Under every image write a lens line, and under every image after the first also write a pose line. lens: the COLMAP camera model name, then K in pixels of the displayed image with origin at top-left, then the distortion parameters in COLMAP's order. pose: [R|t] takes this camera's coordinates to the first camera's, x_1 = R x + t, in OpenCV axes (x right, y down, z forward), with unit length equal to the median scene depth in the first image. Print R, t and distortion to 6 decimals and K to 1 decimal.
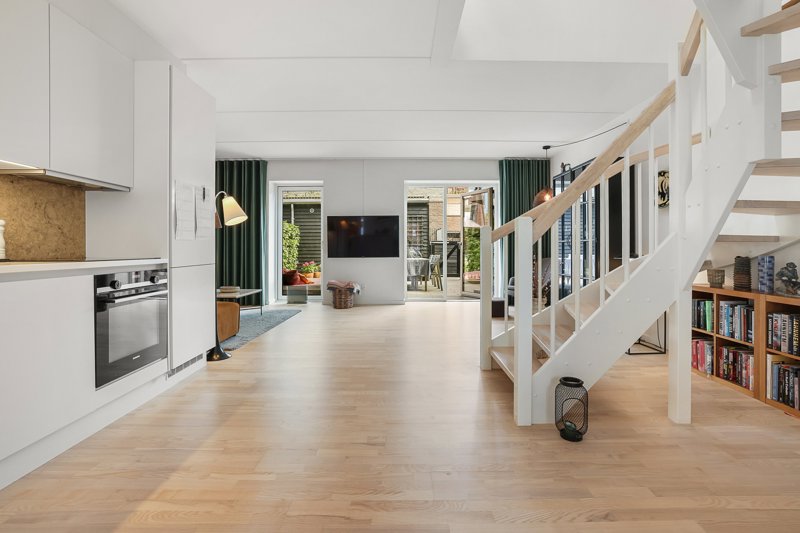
lens RADIAL K [[369.8, 0, 405.4], [0, 369.8, 246.9], [0, 0, 1]] dist [-0.000397, 0.000588]
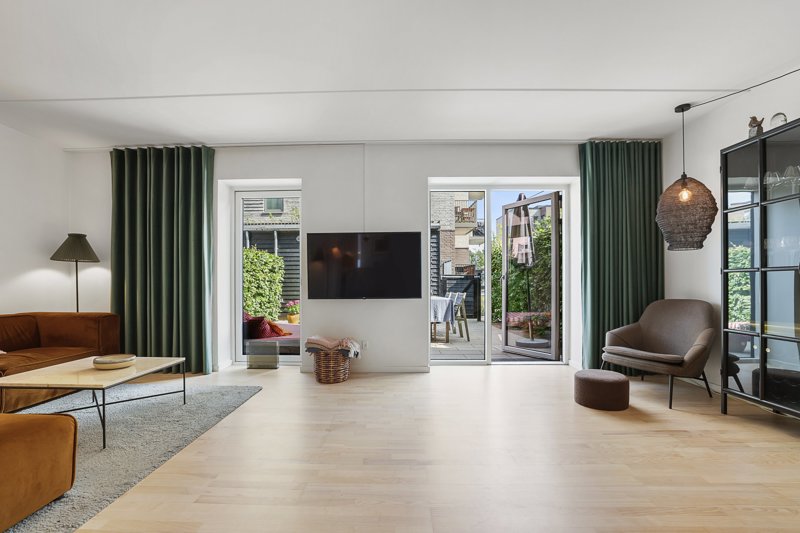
lens RADIAL K [[354.2, 0, 396.1], [0, 354.2, 283.0], [0, 0, 1]] dist [-0.000015, 0.000152]
pose [[0.999973, -0.002229, -0.007018, -0.055925], [0.002245, 0.999995, 0.002334, 0.000824], [0.007013, -0.002350, 0.999973, 0.402544]]
